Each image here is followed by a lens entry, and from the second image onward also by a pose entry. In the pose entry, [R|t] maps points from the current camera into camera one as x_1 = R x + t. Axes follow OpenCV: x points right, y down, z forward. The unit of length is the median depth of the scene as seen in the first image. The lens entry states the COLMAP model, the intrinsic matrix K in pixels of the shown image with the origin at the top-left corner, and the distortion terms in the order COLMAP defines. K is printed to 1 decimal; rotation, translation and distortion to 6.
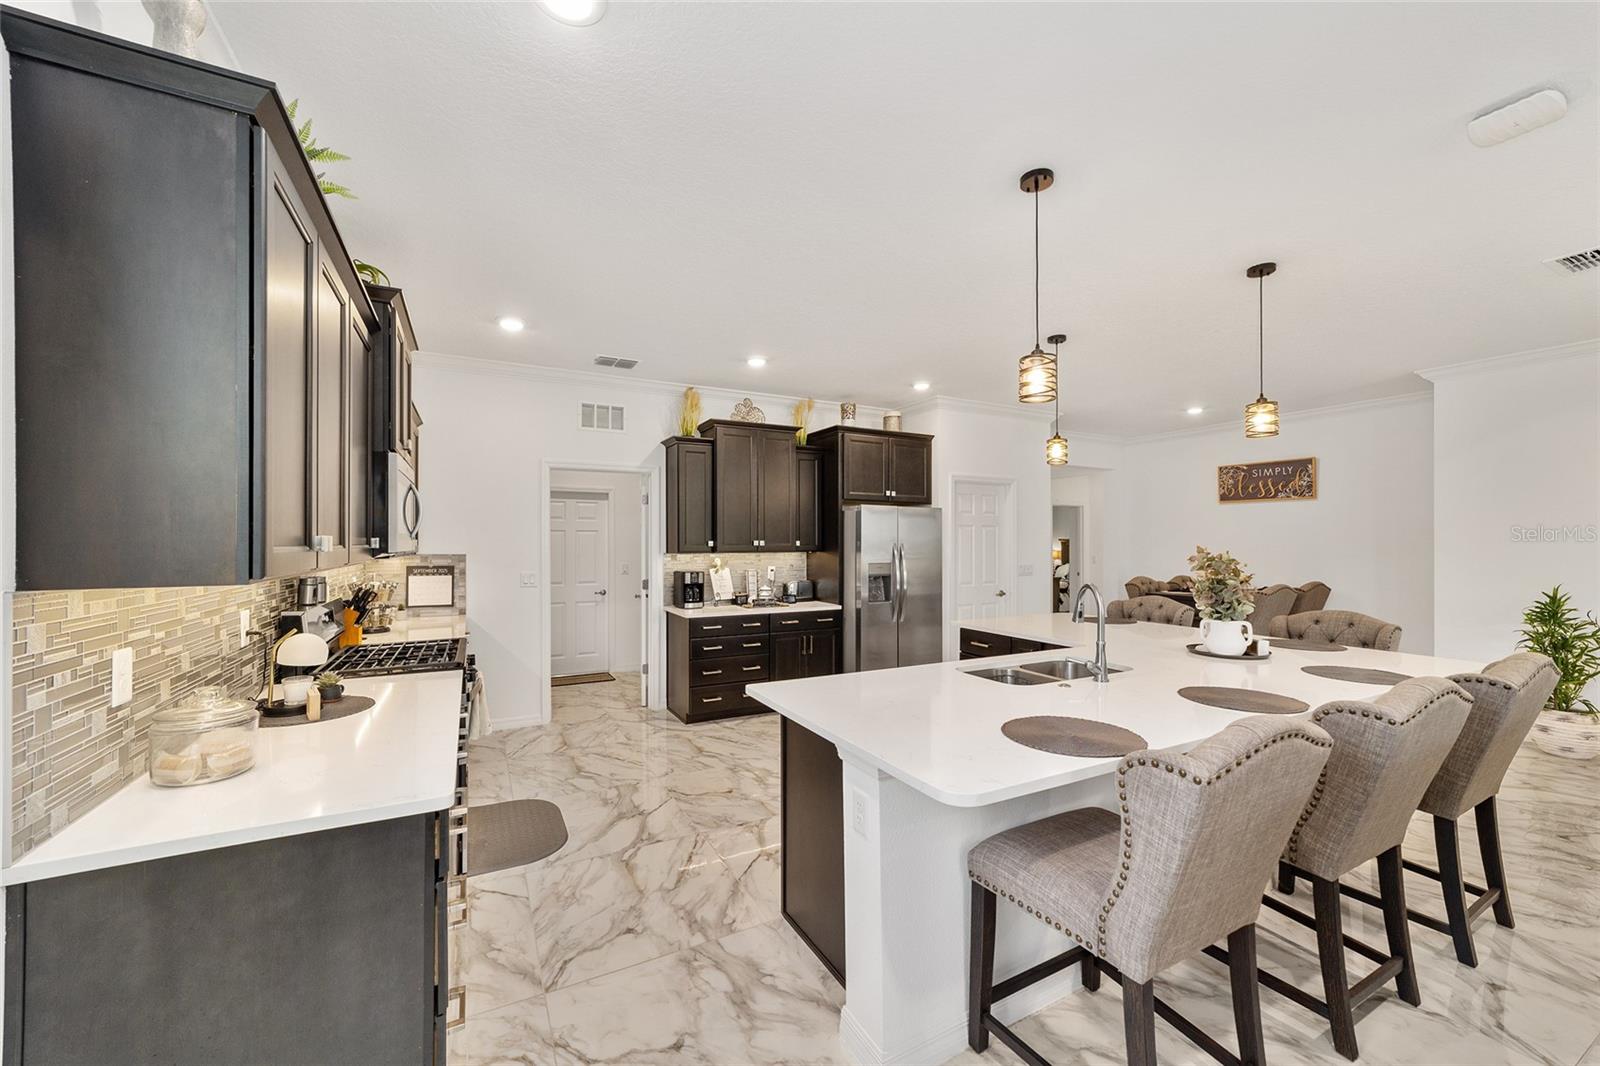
lens RADIAL K [[617.1, 0, 796.3], [0, 617.1, 542.7], [0, 0, 1]] dist [-0.010662, 0.000324]
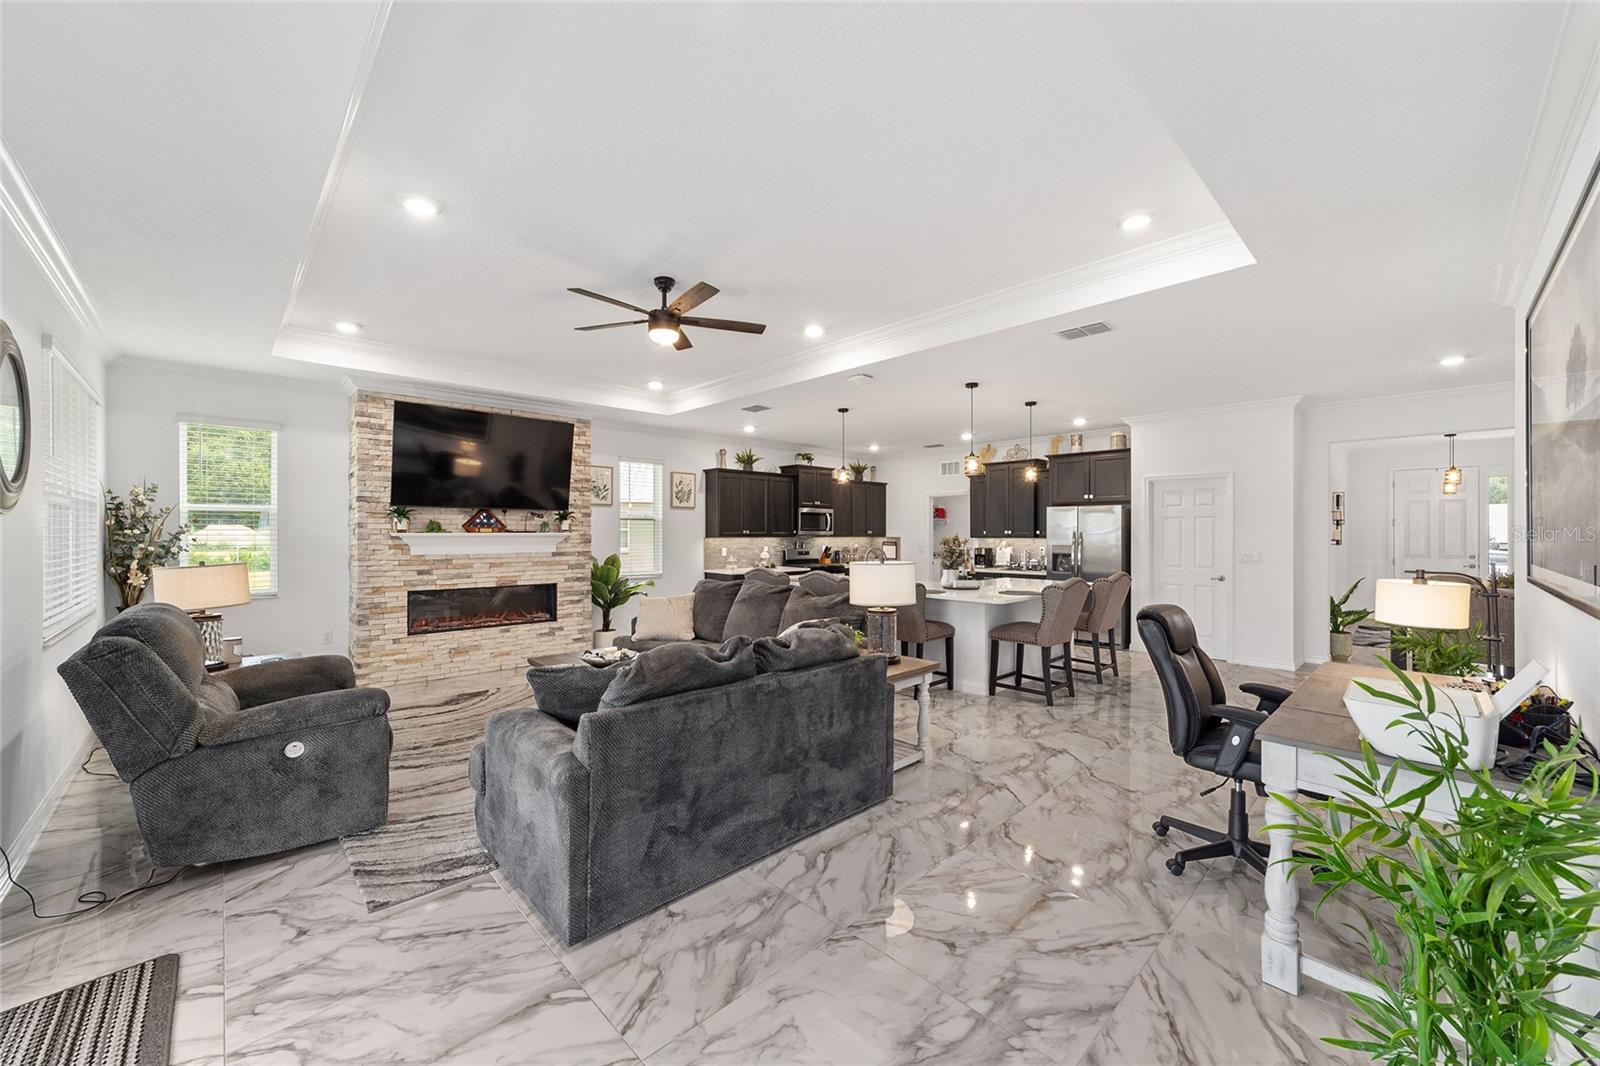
lens RADIAL K [[617.1, 0, 798.4], [0, 617.1, 528.0], [0, 0, 1]] dist [-0.010662, 0.000324]
pose [[0.274324, -0.009776, -0.961588, 1.402840], [0.000118, 0.999949, -0.010133, 0.006362], [0.961637, 0.002666, 0.274311, -0.018294]]
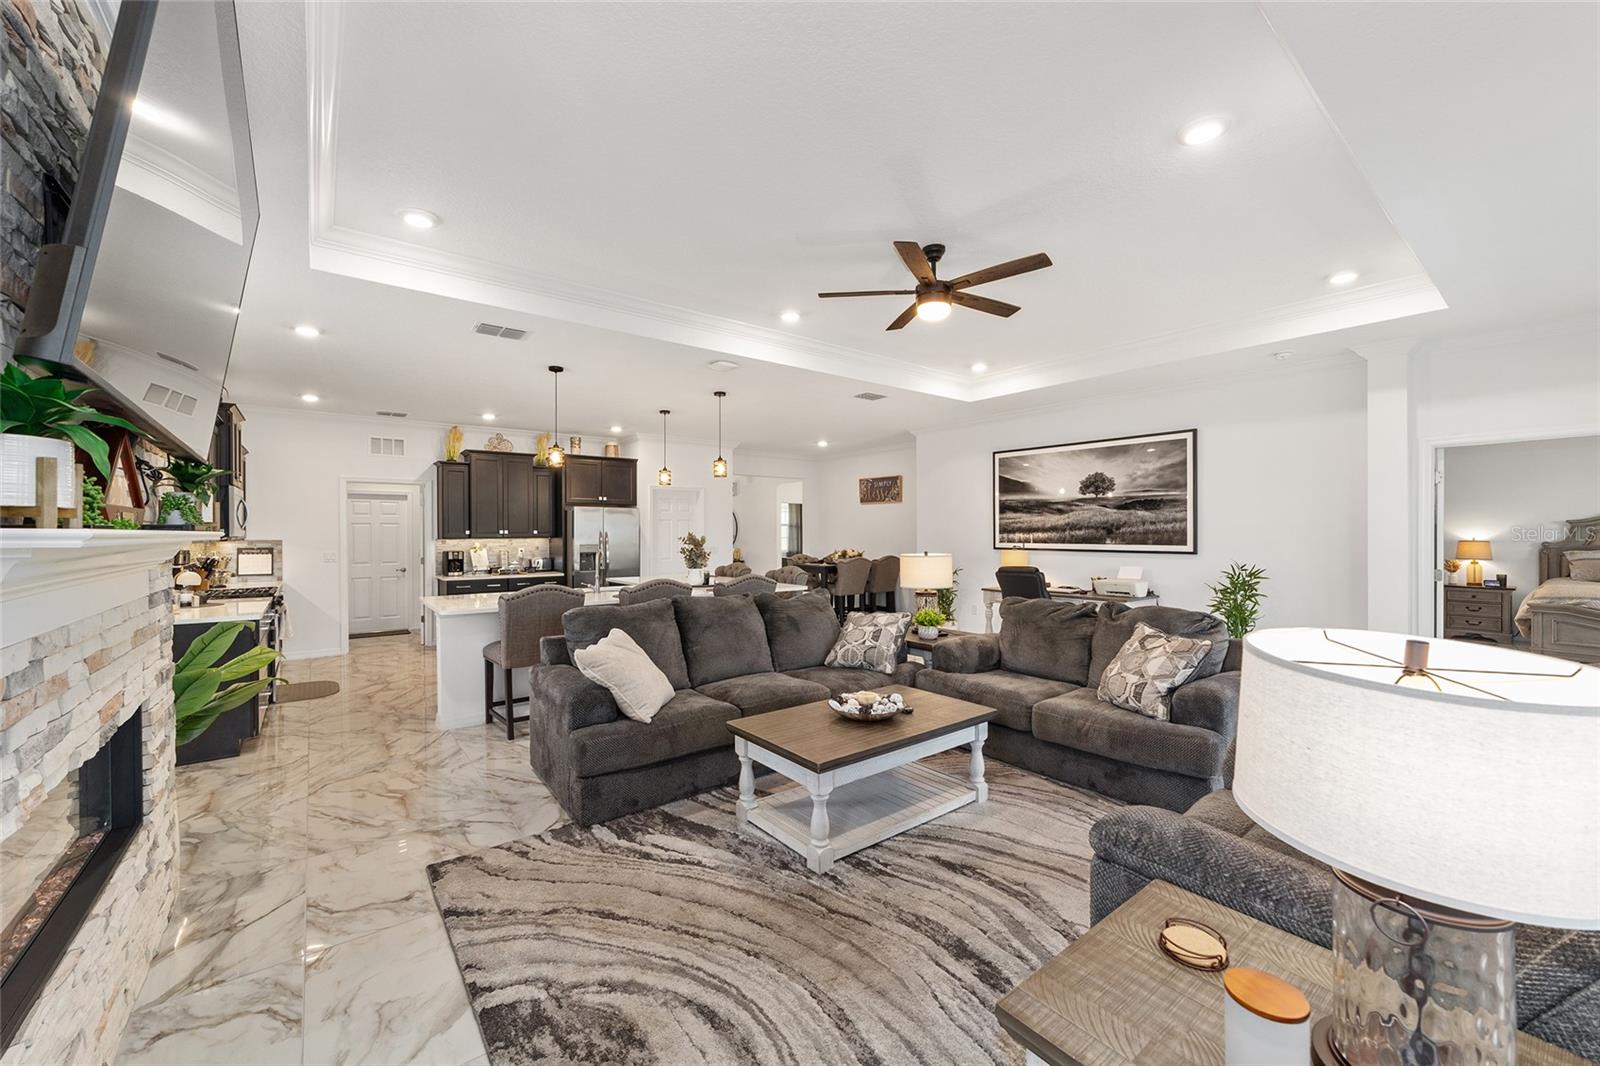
lens RADIAL K [[617.1, 0, 795.5], [0, 617.1, 534.7], [0, 0, 1]] dist [-0.010662, 0.000324]
pose [[0.983526, -0.005034, 0.180698, 0.366220], [0.004406, 0.999983, 0.003873, 0.004371], [-0.180715, -0.003013, 0.983531, -0.600075]]
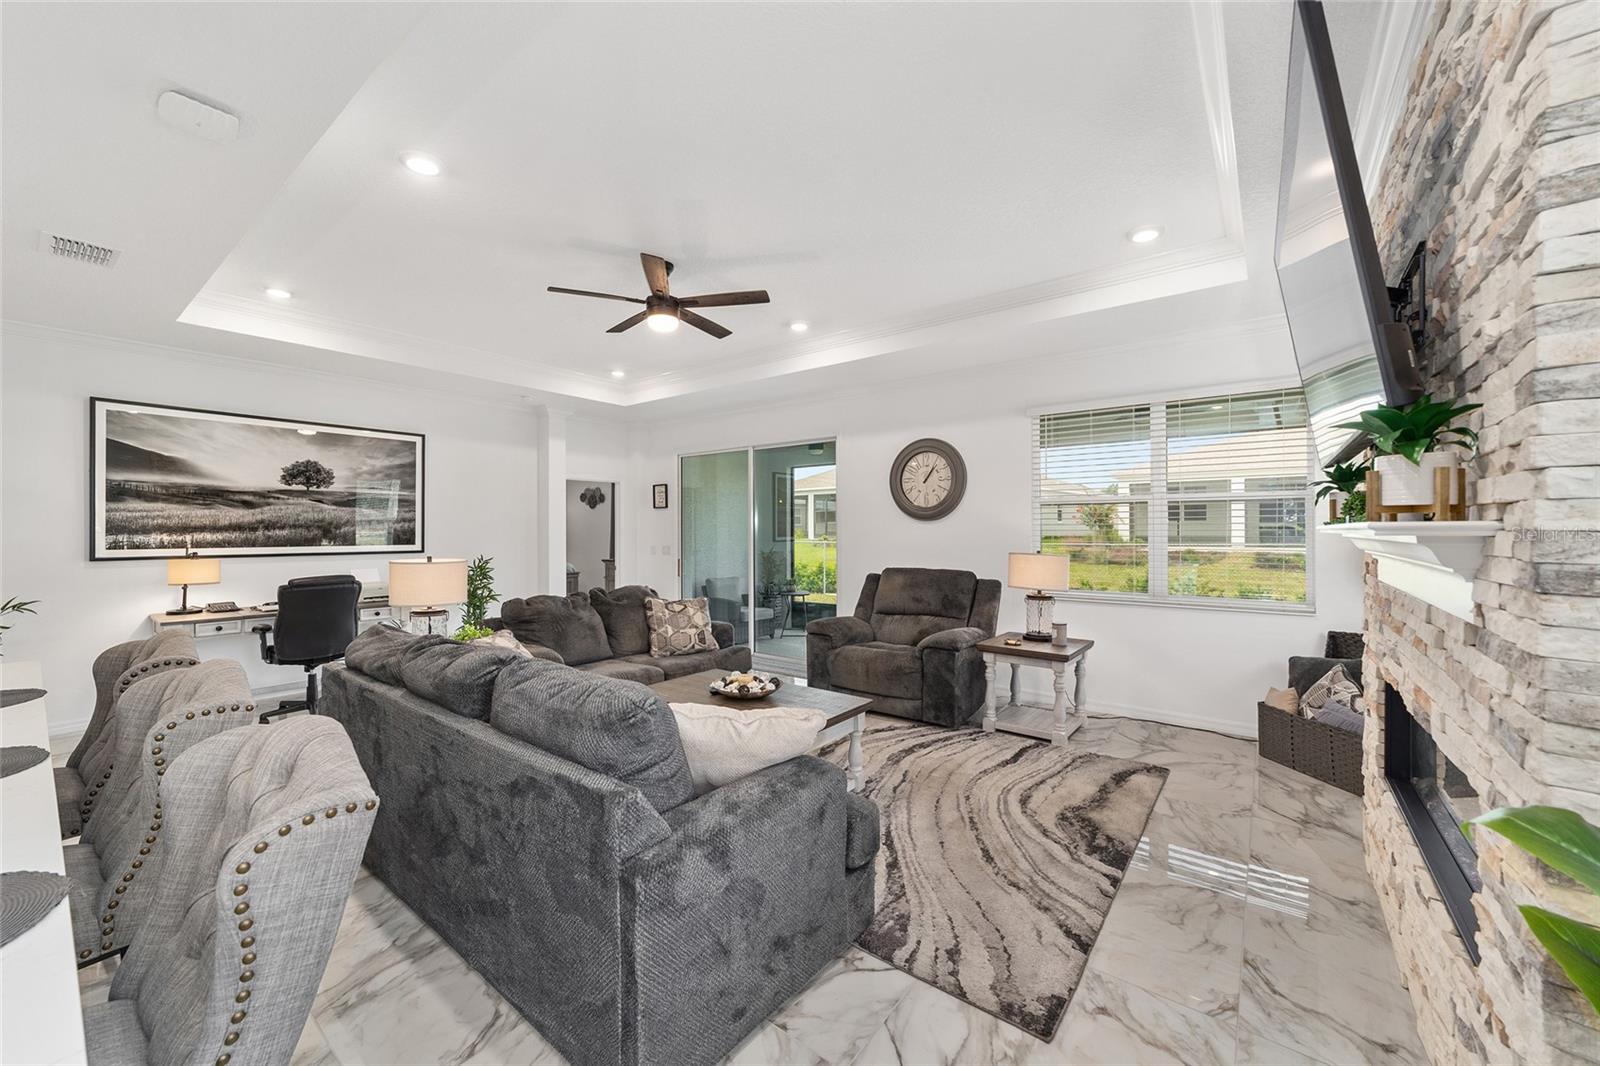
lens RADIAL K [[617.1, 0, 789.0], [0, 617.1, 528.9], [0, 0, 1]] dist [-0.010662, 0.000324]
pose [[-0.409950, 0.003536, 0.912101, -0.067085], [0.002361, 0.999993, -0.002815, 0.006226], [-0.912105, 0.000999, -0.409955, 0.180158]]
